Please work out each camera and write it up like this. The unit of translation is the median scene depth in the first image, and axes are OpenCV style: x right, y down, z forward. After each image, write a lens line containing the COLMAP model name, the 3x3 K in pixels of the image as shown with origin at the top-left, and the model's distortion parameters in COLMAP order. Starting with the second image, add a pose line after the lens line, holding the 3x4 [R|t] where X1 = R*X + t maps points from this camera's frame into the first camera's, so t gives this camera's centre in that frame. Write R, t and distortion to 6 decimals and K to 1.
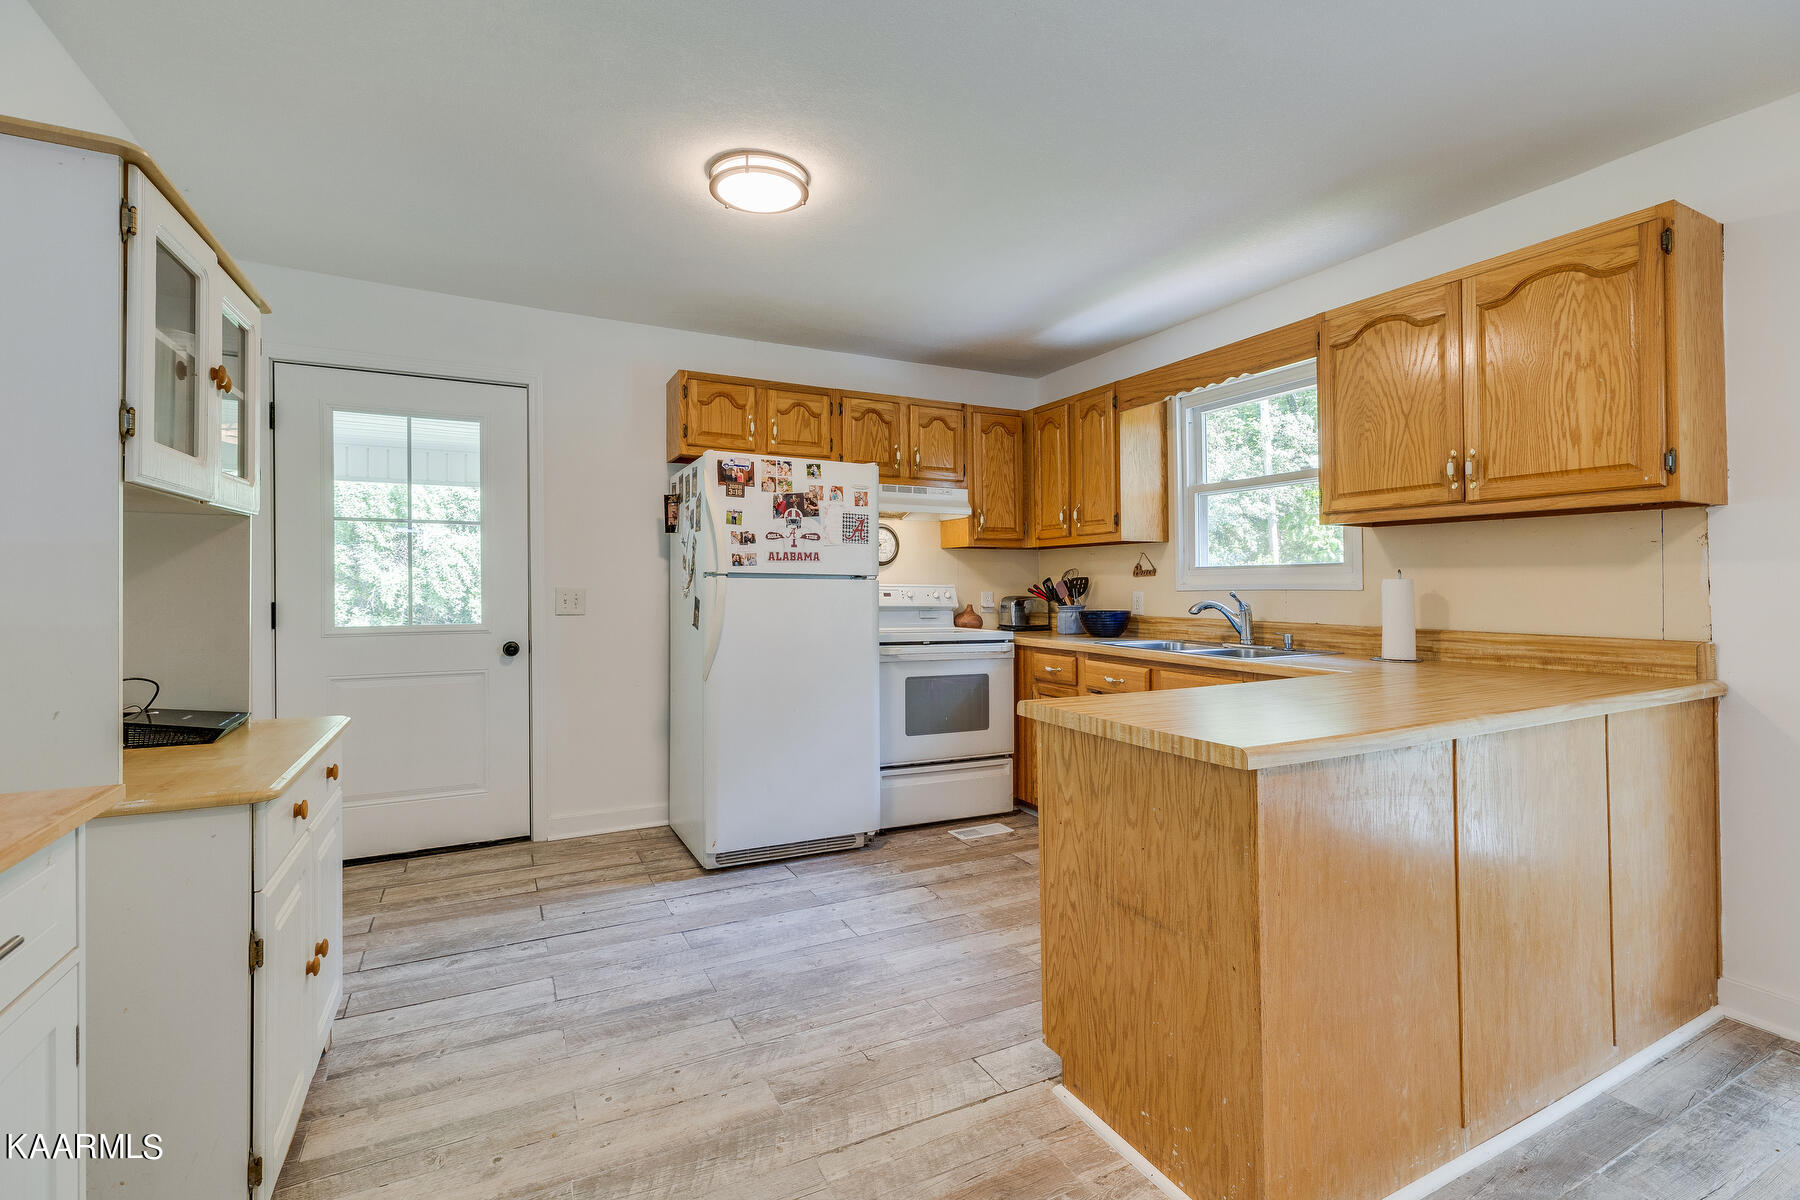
lens RADIAL K [[791.8, 0, 903.6], [0, 791.8, 585.8], [0, 0, 1]] dist [-0.000262, 0.000044]
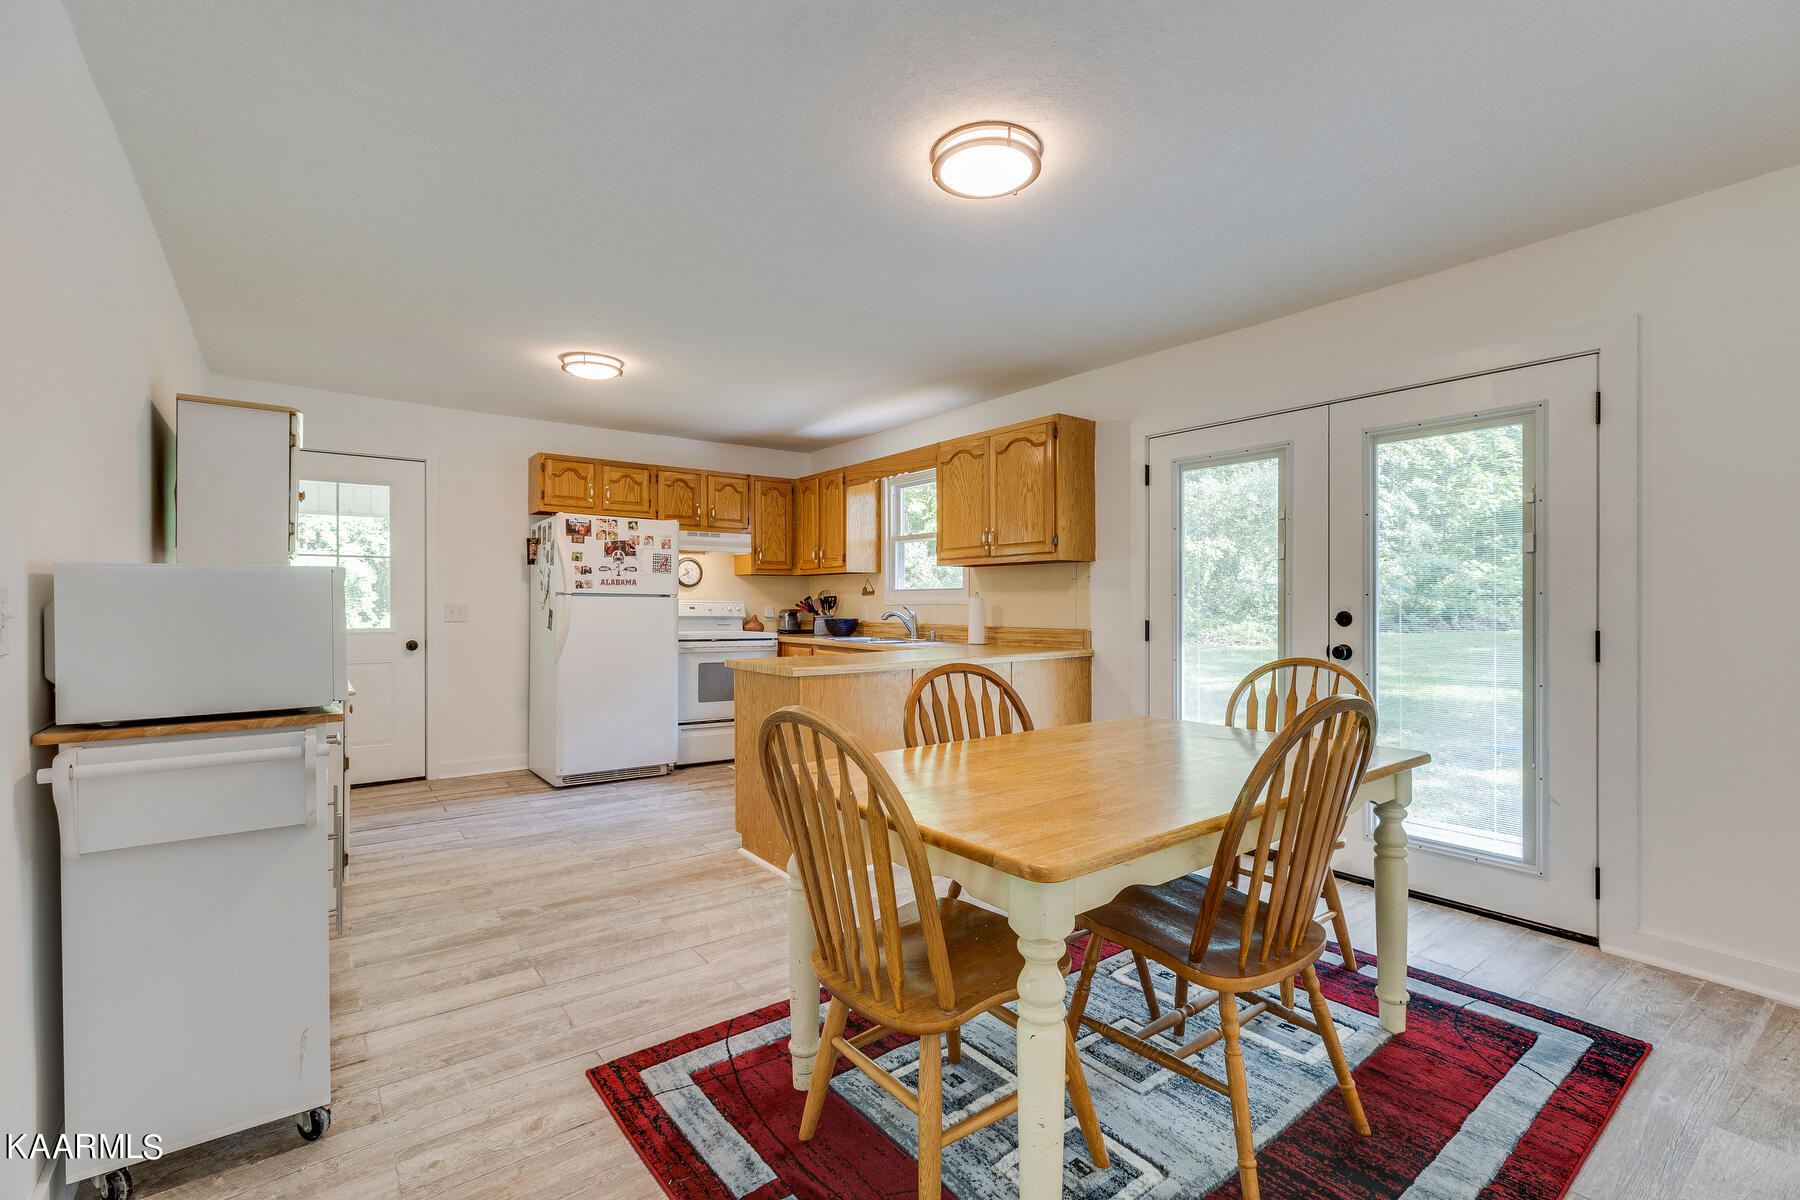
lens RADIAL K [[791.8, 0, 900.9], [0, 791.8, 589.7], [0, 0, 1]] dist [-0.000262, 0.000044]
pose [[0.986114, 0.003294, 0.166040, 0.139617], [-0.000506, 0.999858, -0.016836, 0.002699], [-0.166072, 0.016518, 0.985975, -0.572267]]
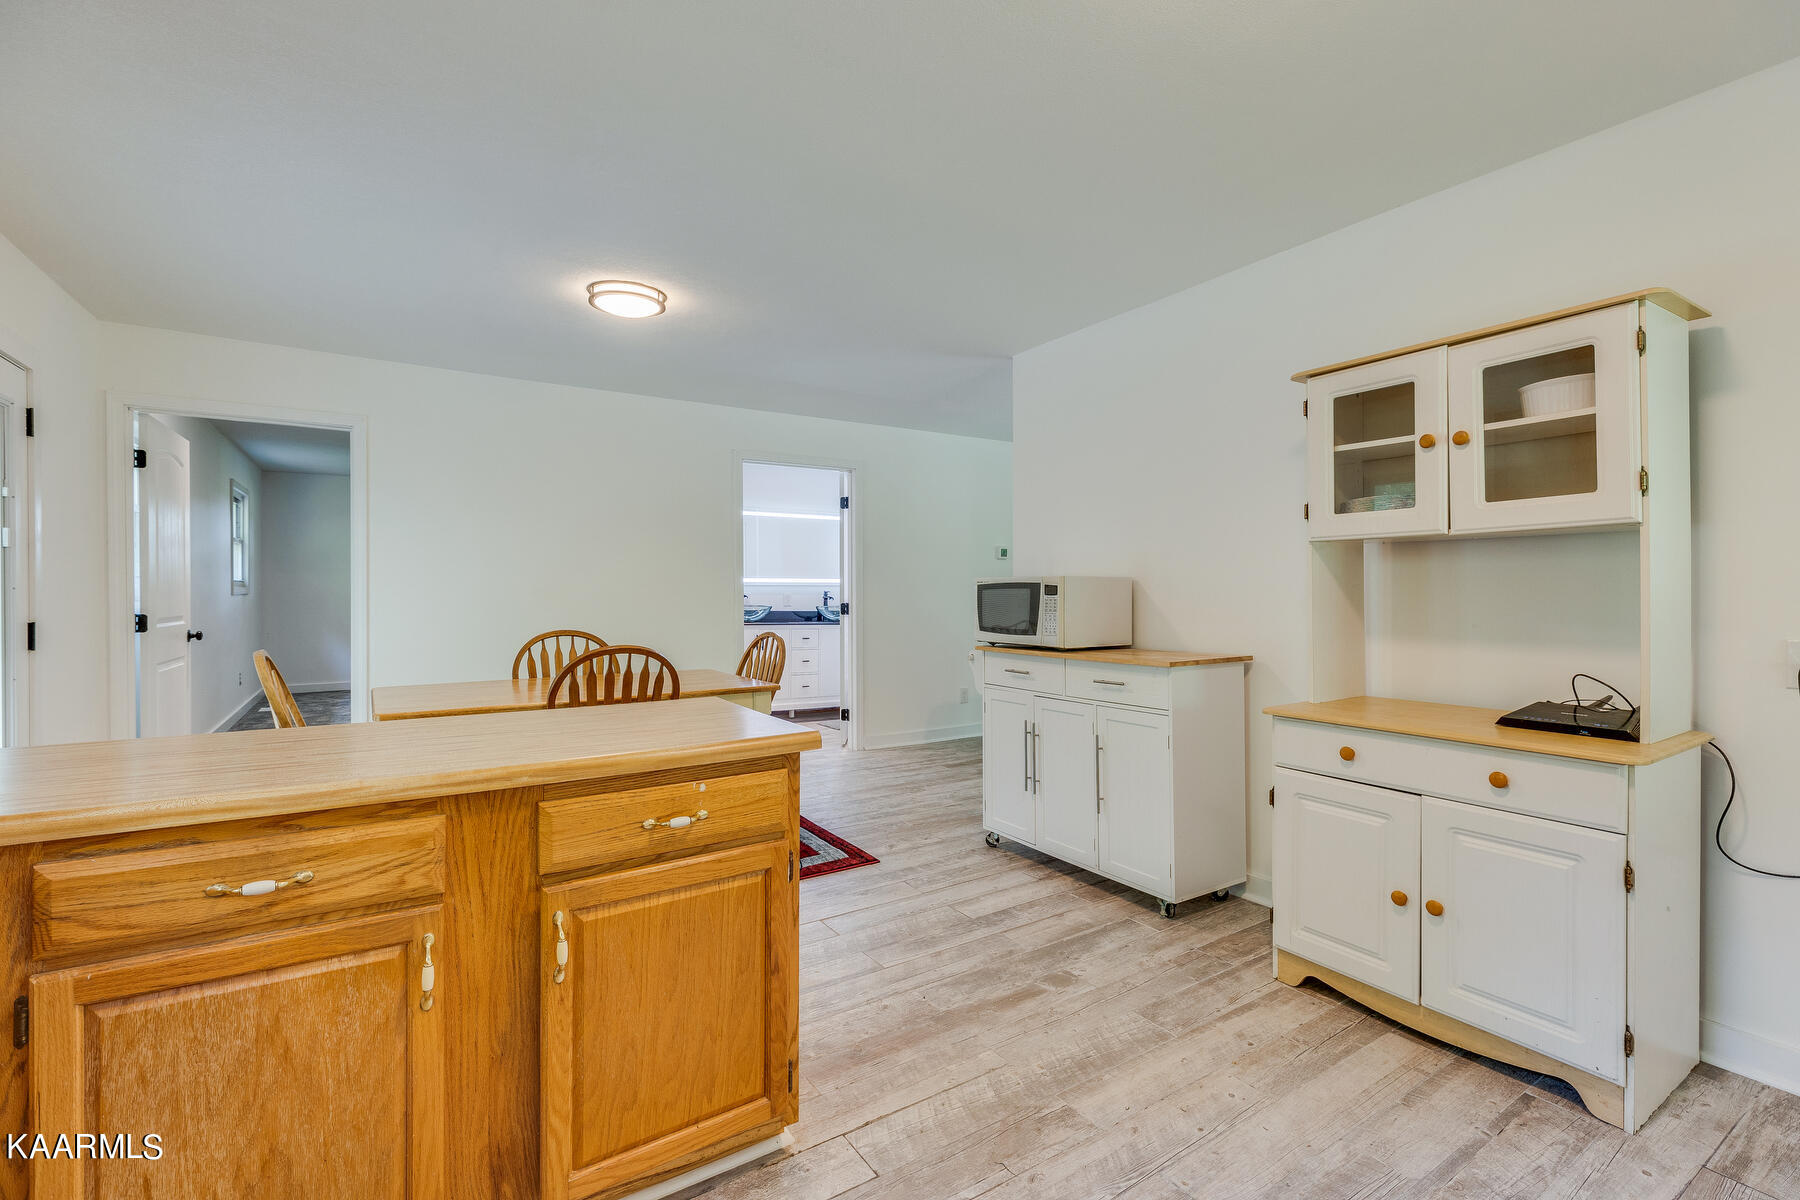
lens RADIAL K [[791.8, 0, 896.9], [0, 791.8, 591.5], [0, 0, 1]] dist [-0.000262, 0.000044]
pose [[-0.996027, 0.002769, -0.089013, 0.079160], [0.002347, 0.999986, 0.004846, -0.007497], [0.089025, 0.004617, -0.996019, 1.035374]]
